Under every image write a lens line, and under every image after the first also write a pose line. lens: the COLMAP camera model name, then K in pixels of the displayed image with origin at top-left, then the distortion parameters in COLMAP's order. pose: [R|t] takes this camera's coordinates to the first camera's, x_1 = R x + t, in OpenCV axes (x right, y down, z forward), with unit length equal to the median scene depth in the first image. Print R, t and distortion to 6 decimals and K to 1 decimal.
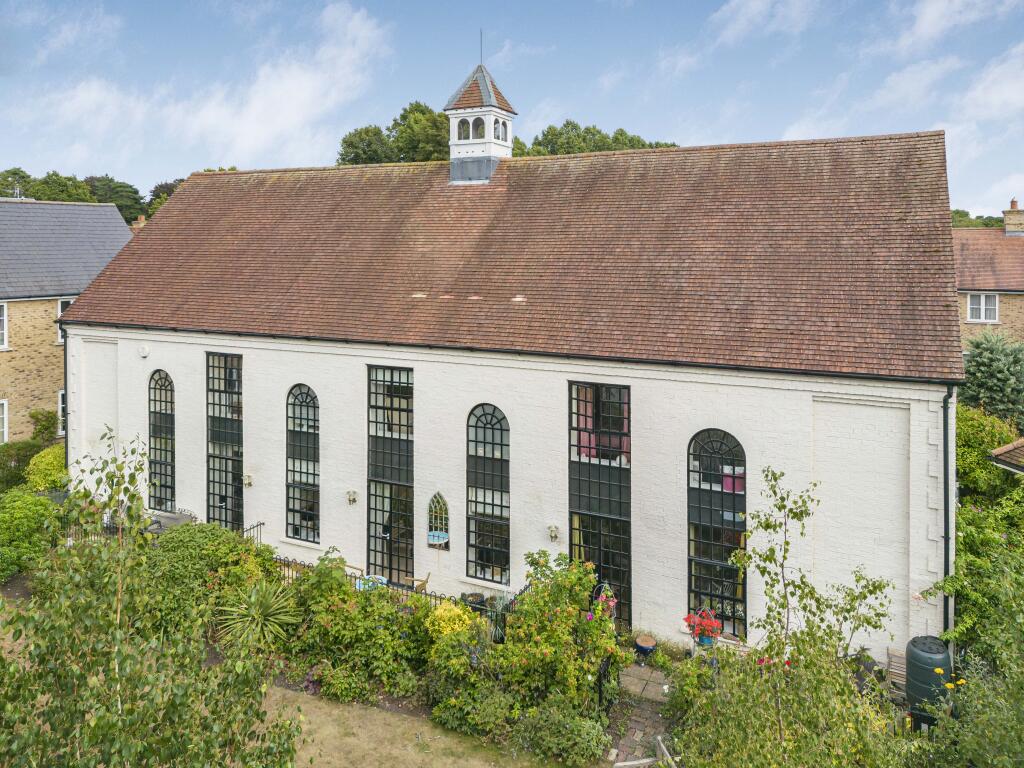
lens RADIAL K [[762.2, 0, 509.5], [0, 762.2, 261.1], [0, 0, 1]] dist [0.028993, 0.000573]
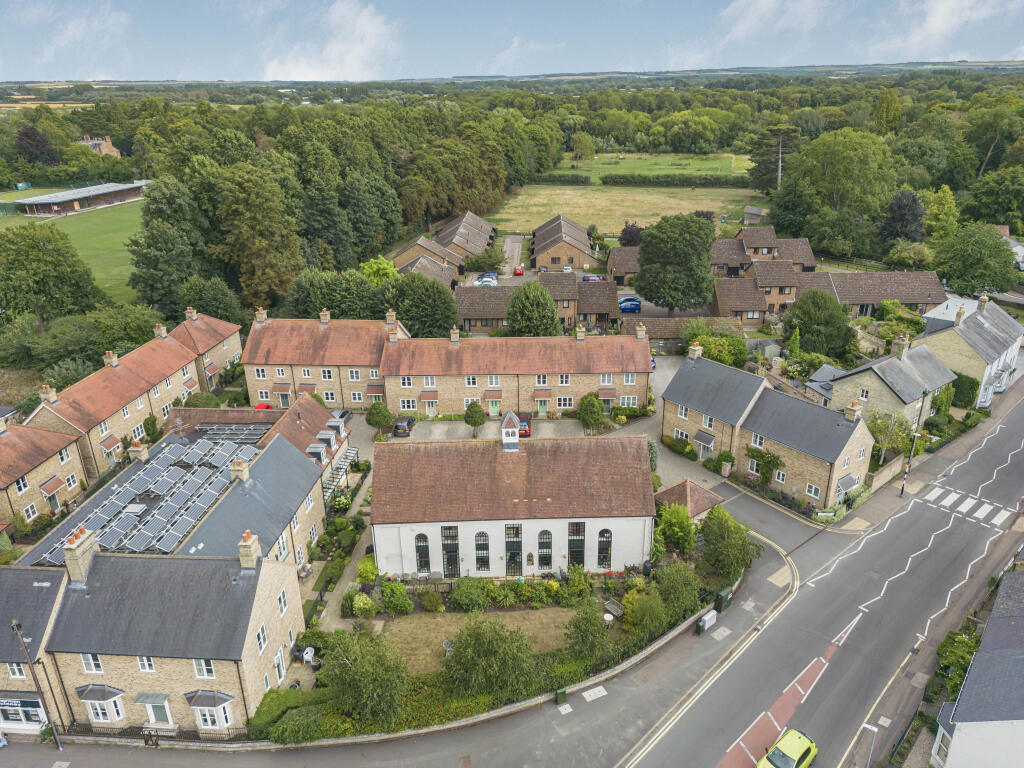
lens RADIAL K [[720.4, 0, 512.0], [0, 720.4, 384.0], [0, 0, 1]] dist [0.071249, -0.079577]
pose [[0.890159, -0.191050, 0.413662, -1.371829], [0.028682, 0.929546, 0.367590, -1.627401], [-0.454746, -0.315349, 0.832923, -1.499395]]
